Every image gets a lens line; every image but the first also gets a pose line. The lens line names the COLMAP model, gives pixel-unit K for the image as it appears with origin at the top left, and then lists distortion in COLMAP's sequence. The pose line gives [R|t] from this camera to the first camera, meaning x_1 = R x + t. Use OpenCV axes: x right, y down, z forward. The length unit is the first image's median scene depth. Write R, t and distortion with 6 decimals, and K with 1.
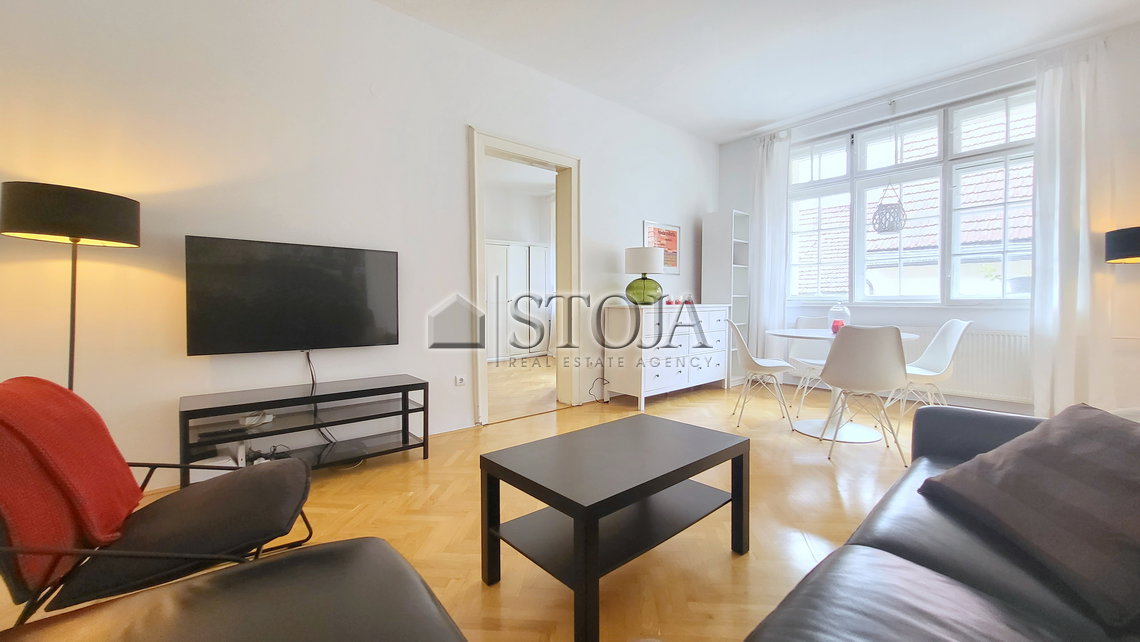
lens RADIAL K [[451.9, 0, 551.8], [0, 451.9, 312.7], [0, 0, 1]] dist [-0.000223, -0.000073]
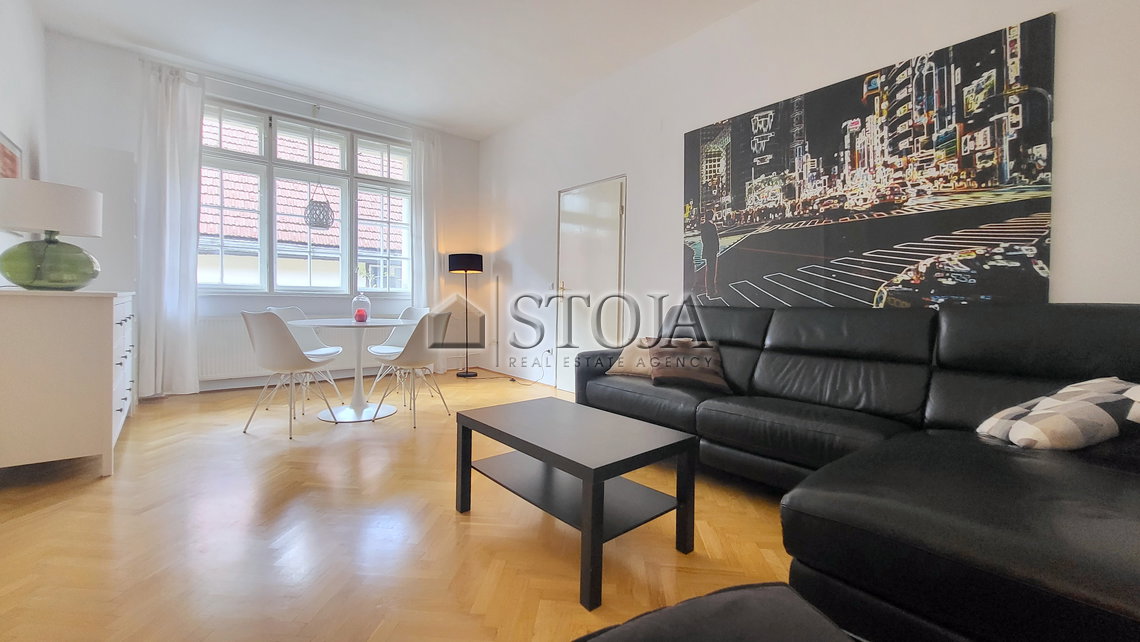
lens RADIAL K [[451.9, 0, 551.8], [0, 451.9, 312.7], [0, 0, 1]] dist [-0.000223, -0.000073]
pose [[0.027969, -0.032896, 0.999067, -0.298201], [-0.003946, 0.999447, 0.033019, -0.011742], [-0.999601, -0.004866, 0.027824, 0.377645]]
